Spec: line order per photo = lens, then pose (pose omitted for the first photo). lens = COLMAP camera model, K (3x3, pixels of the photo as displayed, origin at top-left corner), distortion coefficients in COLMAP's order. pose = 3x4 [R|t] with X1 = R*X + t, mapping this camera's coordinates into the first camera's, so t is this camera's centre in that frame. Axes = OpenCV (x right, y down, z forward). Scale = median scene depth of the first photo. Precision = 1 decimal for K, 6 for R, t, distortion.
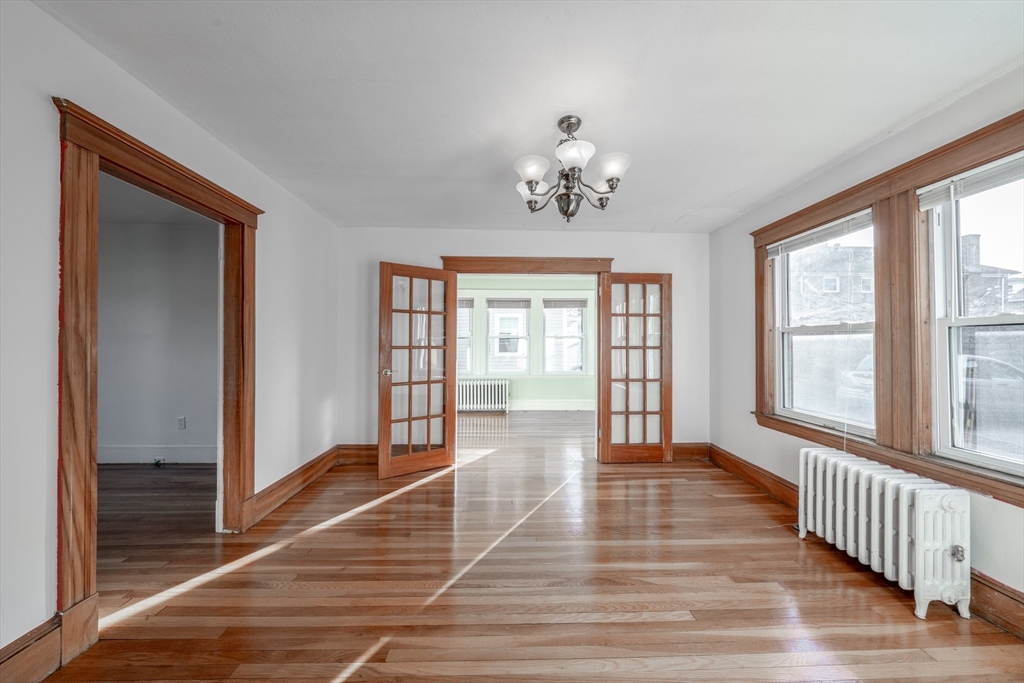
lens RADIAL K [[353.0, 0, 509.5], [0, 353.0, 341.6], [0, 0, 1]] dist [0.000008, 0.000000]
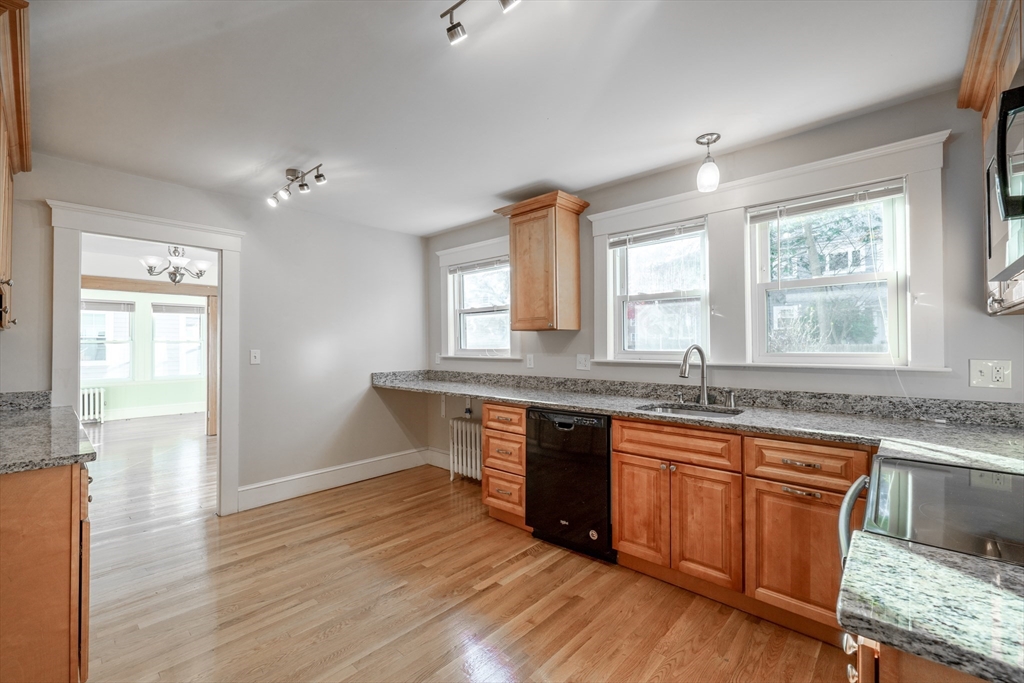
lens RADIAL K [[432.9, 0, 513.8], [0, 432.9, 343.5], [0, 0, 1]] dist [0.001706, 0.000030]
pose [[0.694781, -0.000292, 0.719221, -0.072951], [0.002547, 0.999995, -0.002055, -0.003502], [-0.719217, 0.003260, 0.694778, -0.568235]]
